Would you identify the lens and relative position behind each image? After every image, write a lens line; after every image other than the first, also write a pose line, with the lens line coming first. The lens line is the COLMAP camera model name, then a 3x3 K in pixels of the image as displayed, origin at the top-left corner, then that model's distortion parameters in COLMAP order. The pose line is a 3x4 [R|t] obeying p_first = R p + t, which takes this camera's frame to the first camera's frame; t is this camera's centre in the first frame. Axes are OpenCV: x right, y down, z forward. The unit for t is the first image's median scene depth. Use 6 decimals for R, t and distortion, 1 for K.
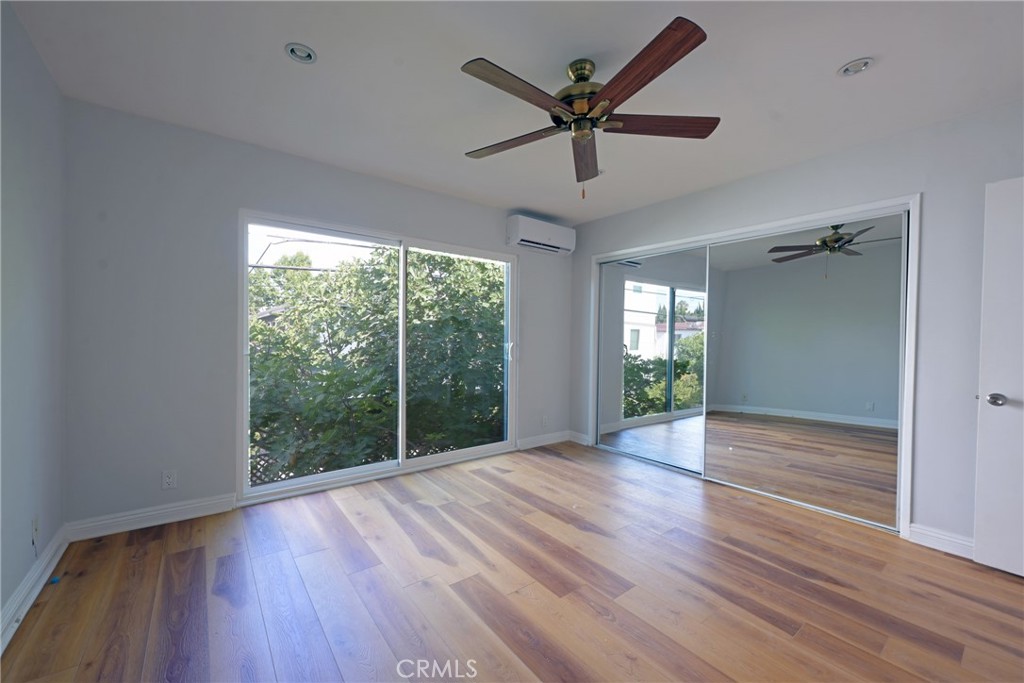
lens RADIAL K [[403.0, 0, 509.4], [0, 403.0, 343.5], [0, 0, 1]] dist [0.000873, 0.000019]
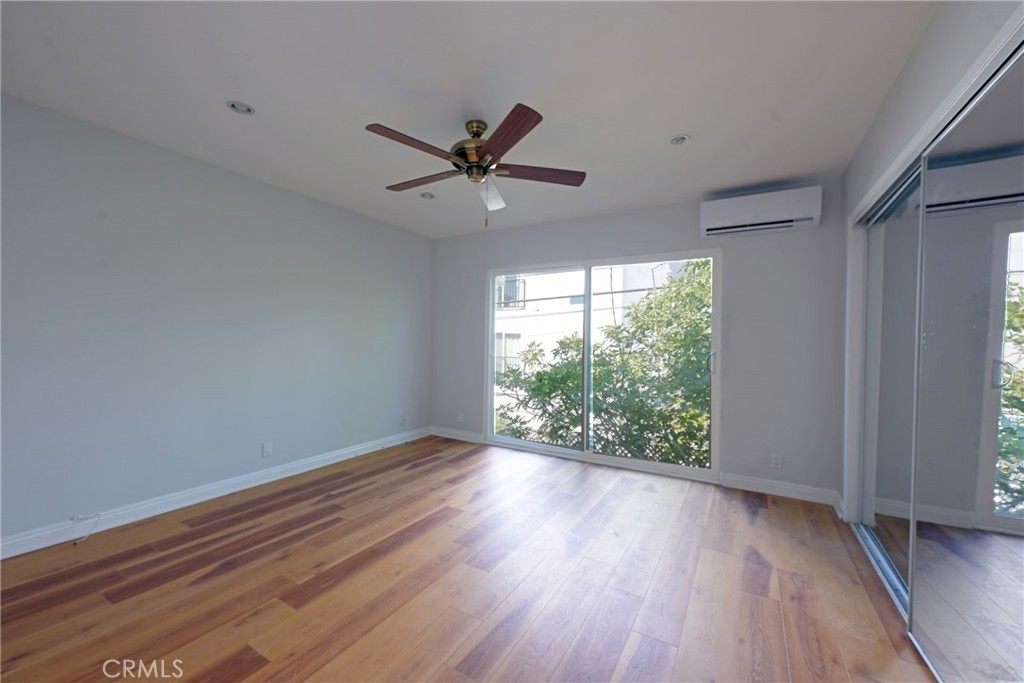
lens RADIAL K [[403.0, 0, 509.4], [0, 403.0, 343.5], [0, 0, 1]] dist [0.000873, 0.000019]
pose [[0.372860, -0.000097, -0.927887, 0.657460], [-0.027217, 0.999569, -0.011041, -0.000169], [0.927488, 0.029371, 0.372697, 0.312381]]
